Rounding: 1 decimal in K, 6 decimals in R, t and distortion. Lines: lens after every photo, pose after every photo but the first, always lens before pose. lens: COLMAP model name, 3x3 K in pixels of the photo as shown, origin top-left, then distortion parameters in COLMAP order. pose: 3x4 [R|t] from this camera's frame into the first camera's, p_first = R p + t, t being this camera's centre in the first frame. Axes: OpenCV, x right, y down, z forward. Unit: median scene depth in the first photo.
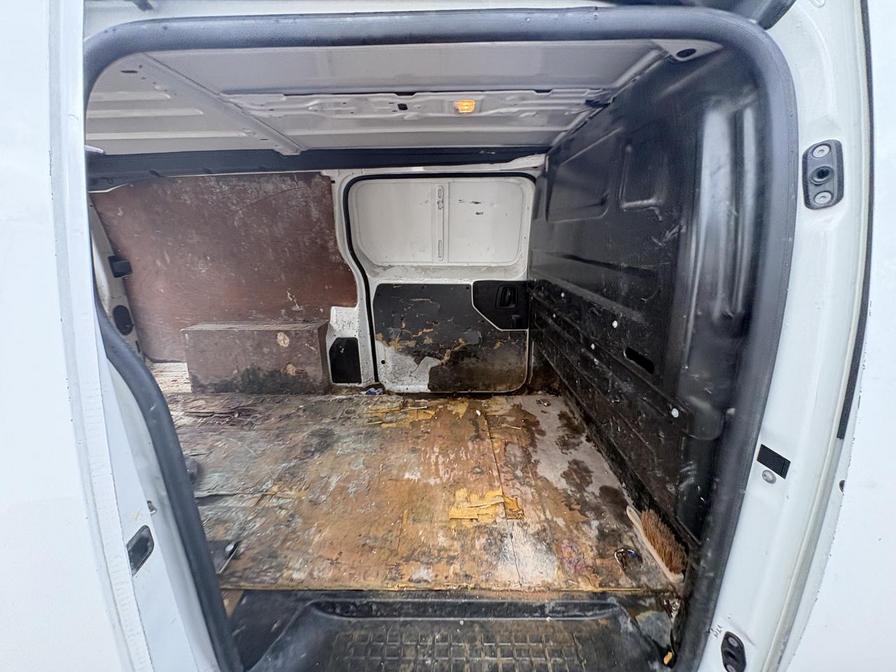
lens RADIAL K [[357.4, 0, 442.2], [0, 357.4, 338.0], [0, 0, 1]] dist [-0.001187, 0.000662]
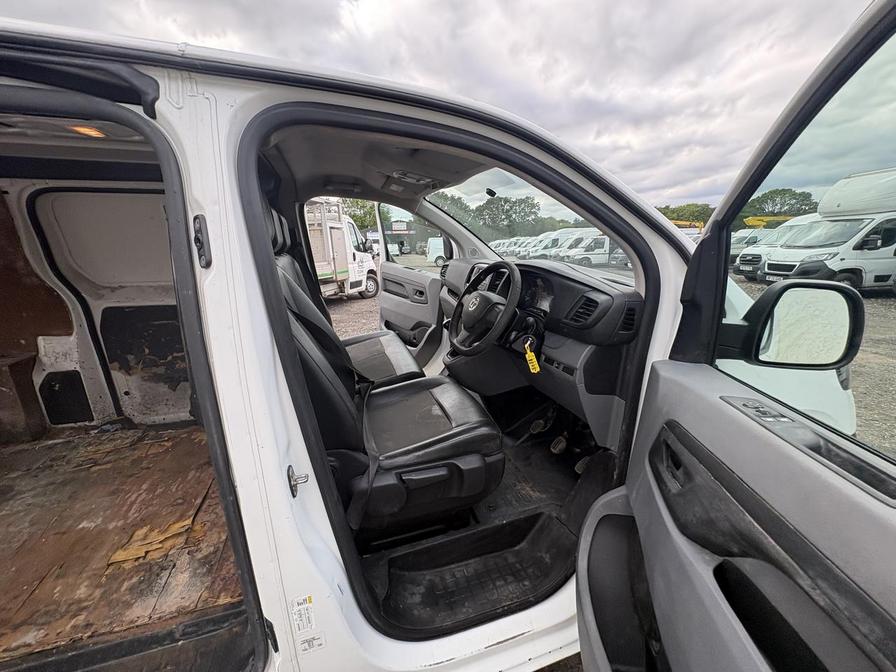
lens RADIAL K [[357.4, 0, 451.3], [0, 357.4, 336.6], [0, 0, 1]] dist [-0.001187, 0.000662]
pose [[0.949577, -0.071254, 0.305330, 0.368465], [0.074248, 0.997238, 0.001814, -0.016475], [-0.304616, 0.020948, 0.952245, -0.109332]]
